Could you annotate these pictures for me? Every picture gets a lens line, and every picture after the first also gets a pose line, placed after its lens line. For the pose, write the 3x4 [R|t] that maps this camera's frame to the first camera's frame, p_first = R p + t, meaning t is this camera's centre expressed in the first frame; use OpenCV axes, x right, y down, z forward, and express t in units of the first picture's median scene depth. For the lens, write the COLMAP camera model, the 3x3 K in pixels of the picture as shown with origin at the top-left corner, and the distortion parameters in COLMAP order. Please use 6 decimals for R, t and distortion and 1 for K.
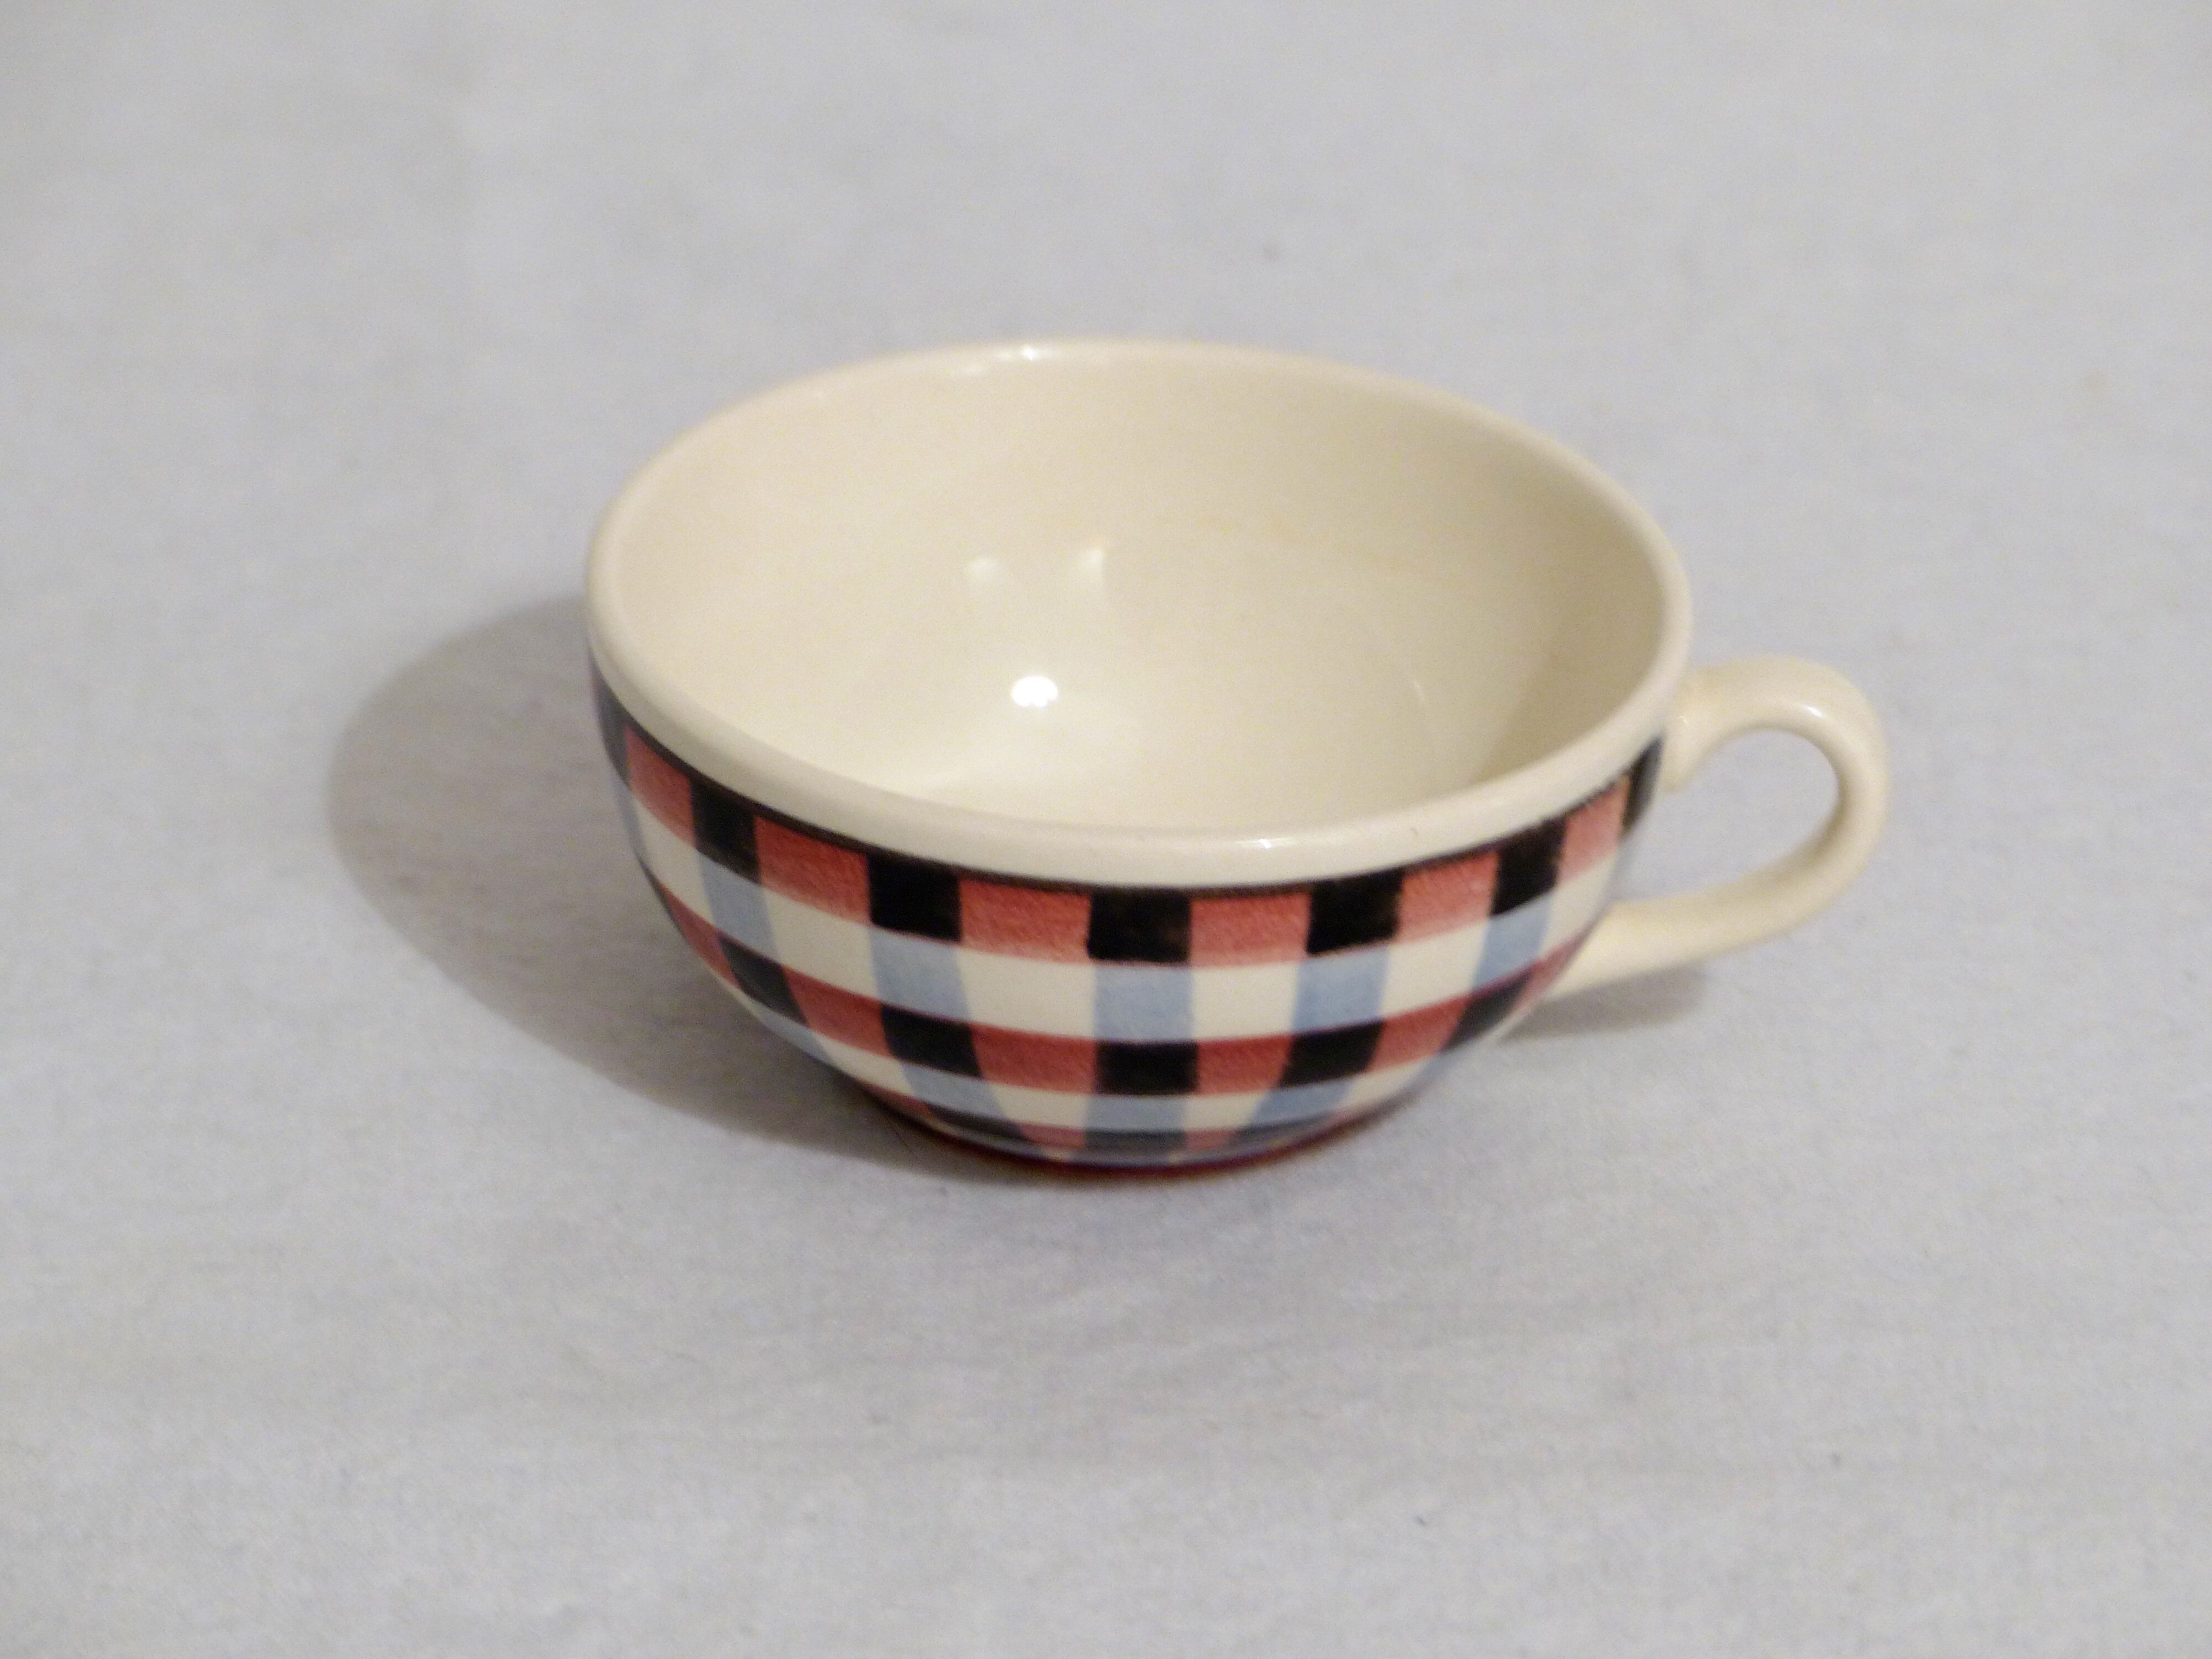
lens RADIAL K [[14363.9, 0, 1101.4], [0, 14363.9, 835.0], [0, 0, 1]] dist [3.281539, 0.000000]
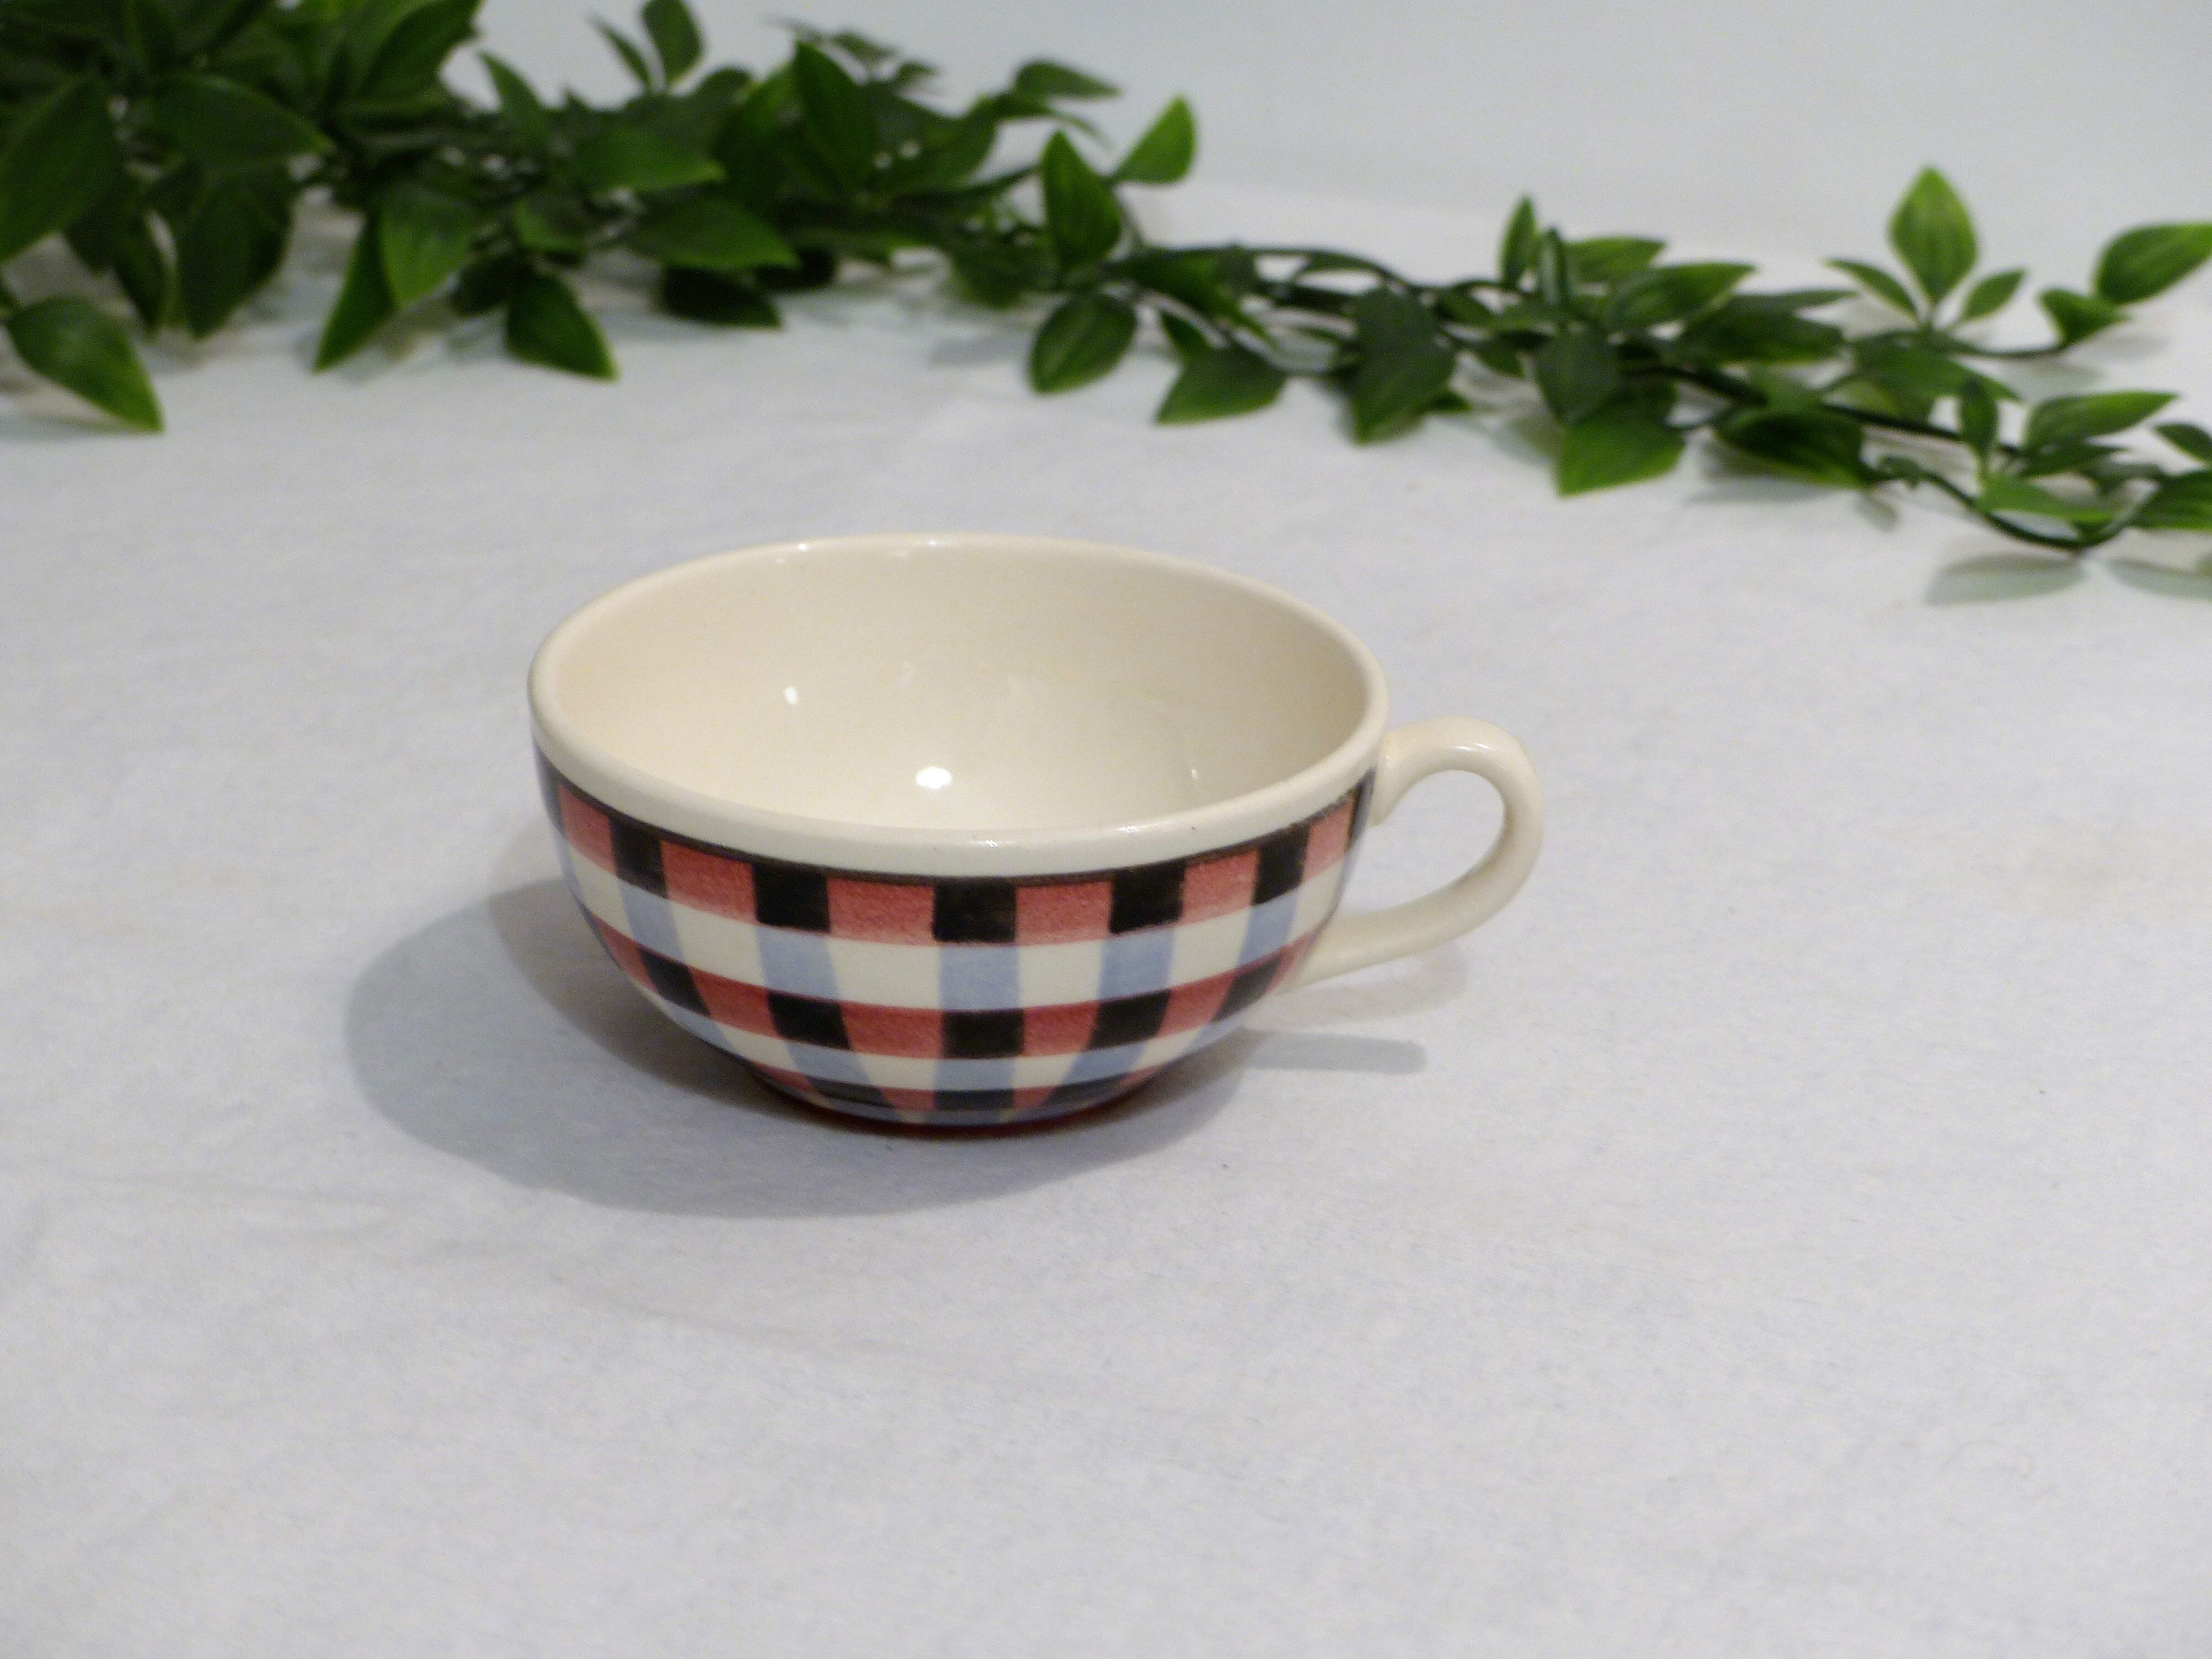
lens RADIAL K [[5154.2, 0, 1106.9], [0, 5154.2, 825.3], [0, 0, 1]] dist [0.020411, 0.000000]
pose [[0.998373, -0.033175, 0.046382, -0.006237], [0.037355, 0.995024, -0.092367, 0.039855], [-0.043087, 0.093949, 0.994644, 0.554597]]
